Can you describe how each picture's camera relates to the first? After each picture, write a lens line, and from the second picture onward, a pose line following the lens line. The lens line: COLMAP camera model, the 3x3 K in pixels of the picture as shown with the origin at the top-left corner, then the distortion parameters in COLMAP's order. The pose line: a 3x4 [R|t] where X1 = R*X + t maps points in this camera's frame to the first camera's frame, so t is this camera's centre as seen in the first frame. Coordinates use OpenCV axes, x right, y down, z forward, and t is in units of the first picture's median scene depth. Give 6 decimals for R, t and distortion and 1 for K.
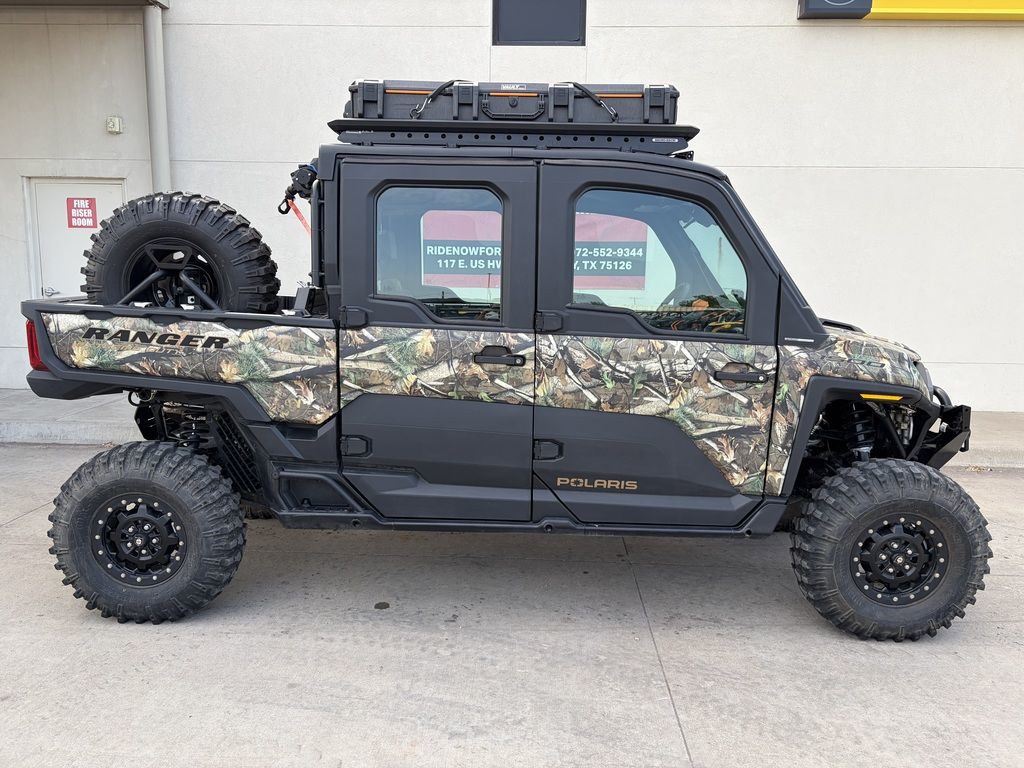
lens RADIAL K [[814.8, 0, 512.6], [0, 814.8, 401.2], [0, 0, 1]] dist [0.079273, -0.137487]
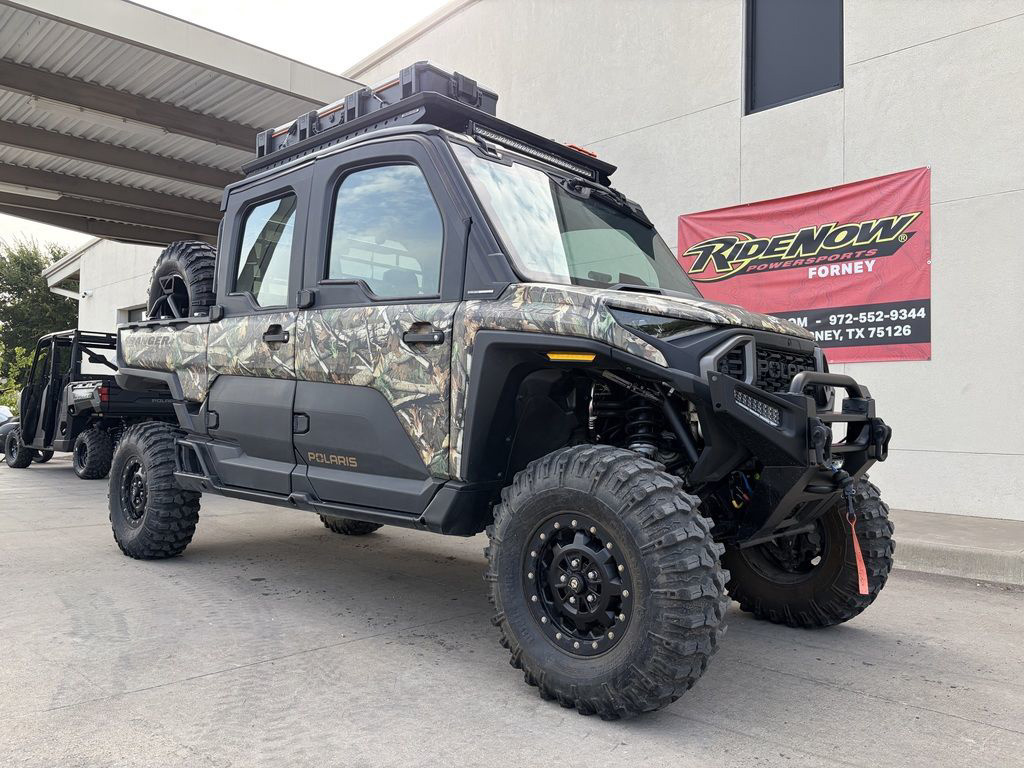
lens RADIAL K [[803.2, 0, 476.8], [0, 803.2, 386.7], [0, 0, 1]] dist [0.072868, -0.137537]
pose [[0.719652, -0.026191, -0.693841, 0.916567], [-0.123073, 0.978653, -0.164593, 0.156986], [0.683340, 0.203842, 0.701066, 0.439615]]
